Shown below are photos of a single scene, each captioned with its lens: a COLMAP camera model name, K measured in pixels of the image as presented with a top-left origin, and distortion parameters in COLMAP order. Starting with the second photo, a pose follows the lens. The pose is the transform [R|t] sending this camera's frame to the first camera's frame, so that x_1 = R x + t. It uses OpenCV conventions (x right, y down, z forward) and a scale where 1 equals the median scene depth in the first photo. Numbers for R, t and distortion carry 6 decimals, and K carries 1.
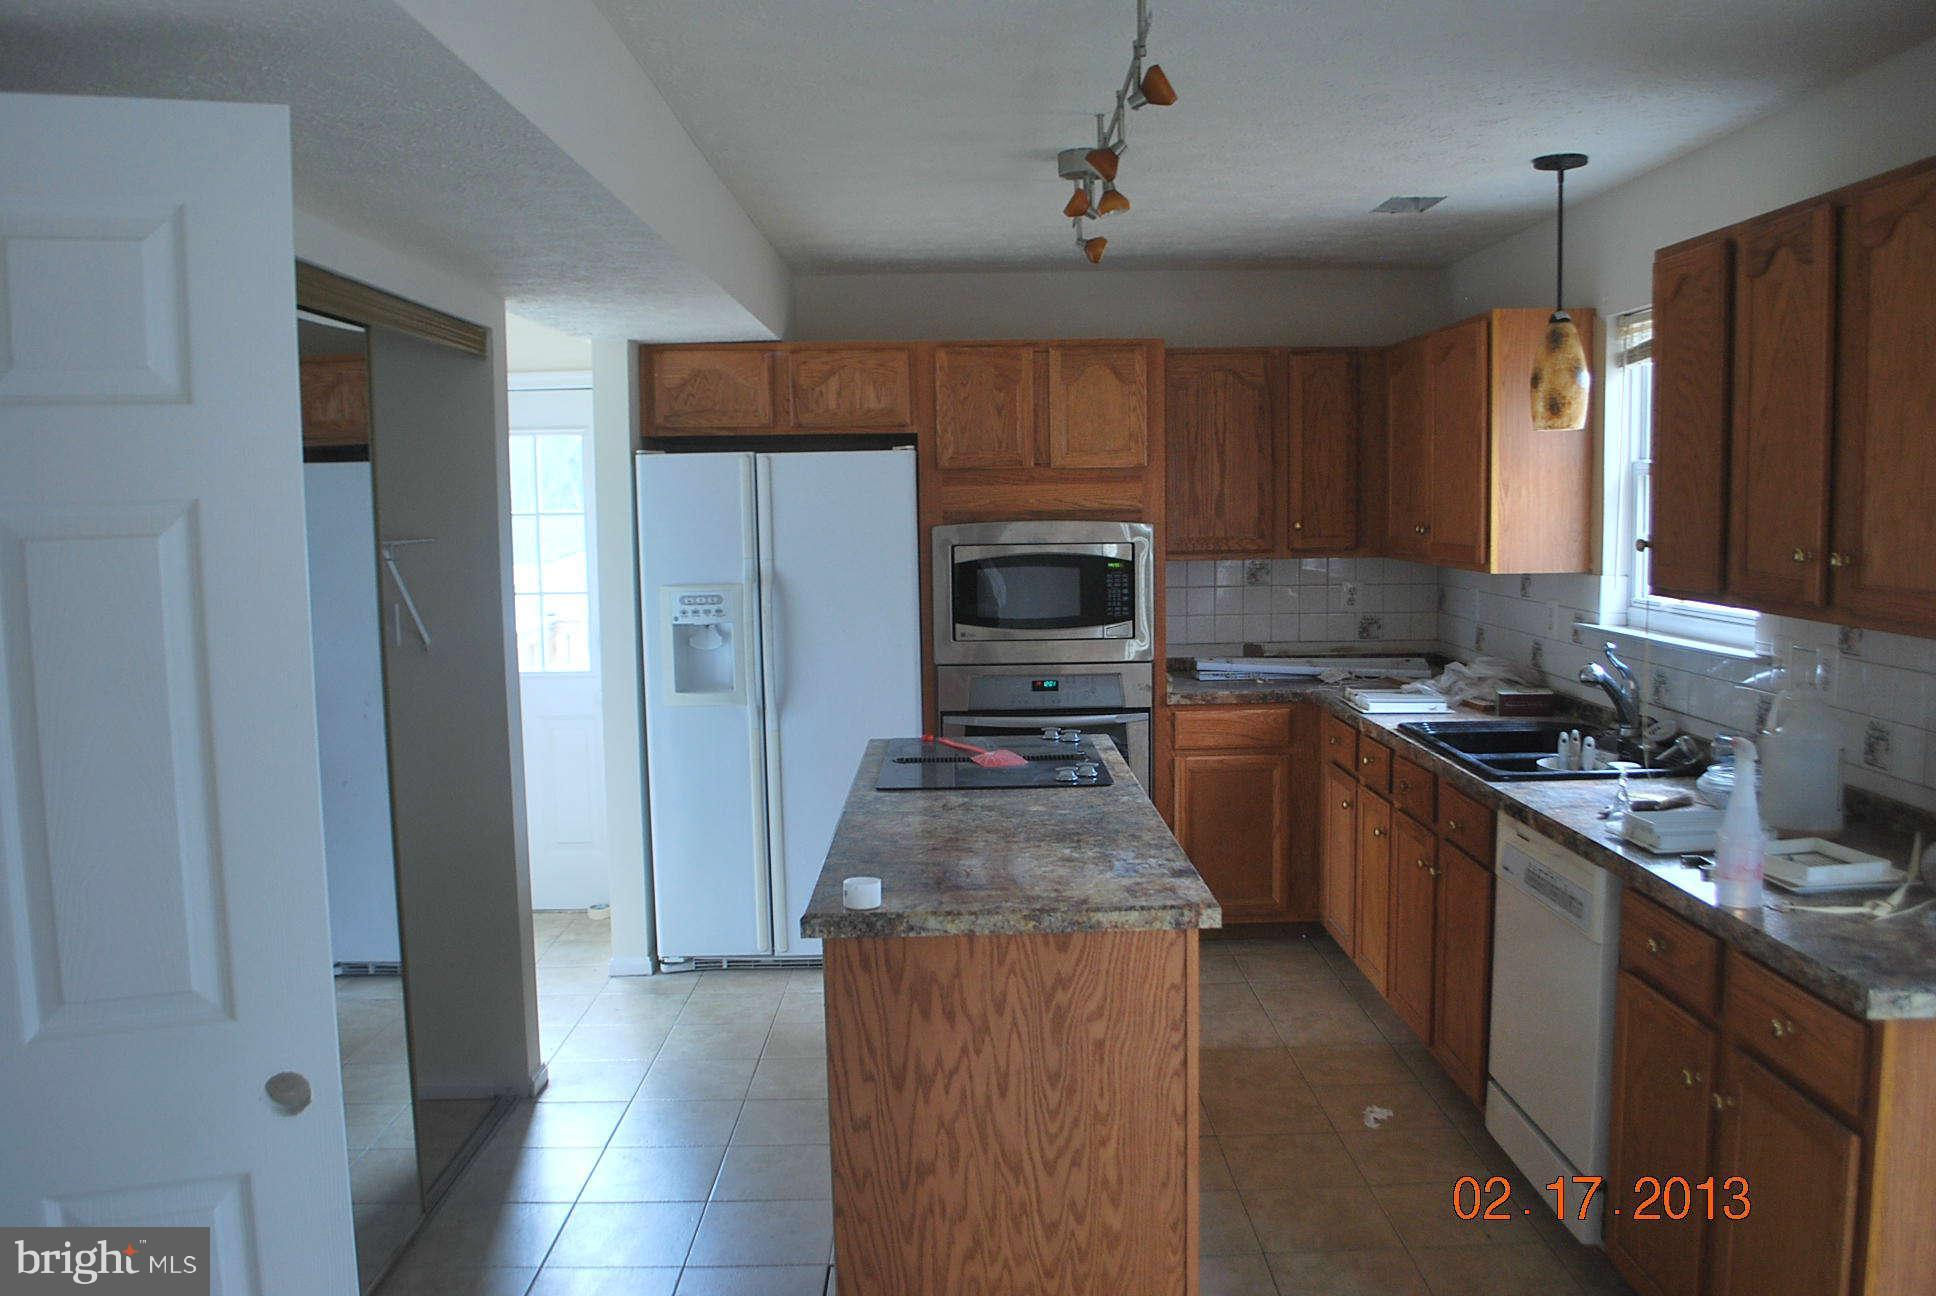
lens RADIAL K [[1527.7, 0, 971.2], [0, 1527.7, 655.2], [0, 0, 1]] dist [-0.082480, 0.009814]
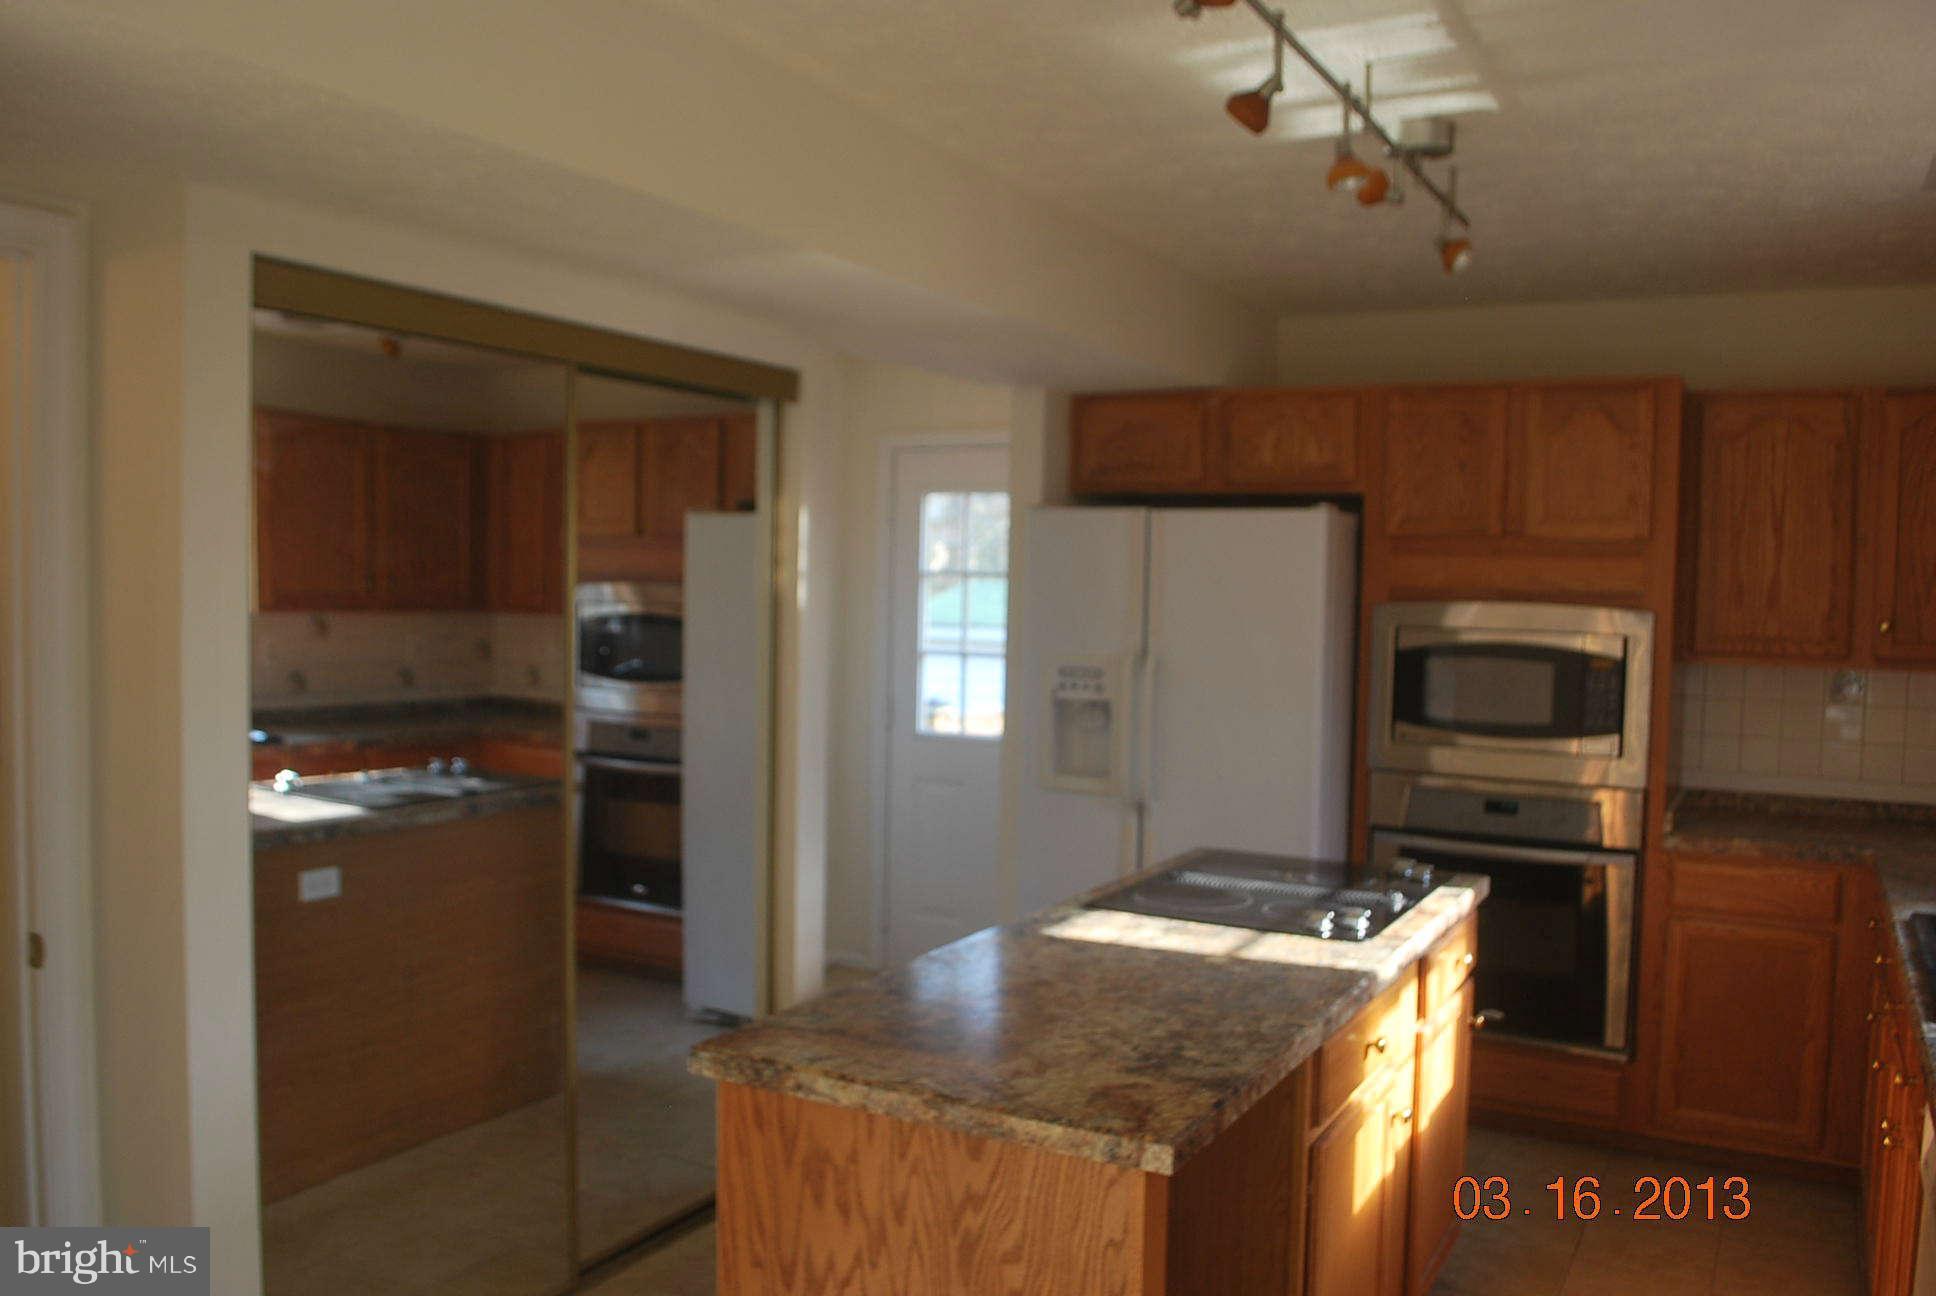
lens RADIAL K [[1527.7, 0, 971.2], [0, 1527.7, 655.2], [0, 0, 1]] dist [-0.082480, 0.009814]
pose [[0.869127, 0.060391, -0.490887, 0.207205], [-0.086047, 0.995844, -0.029834, -0.013202], [0.487046, 0.068169, 0.870712, 0.178315]]
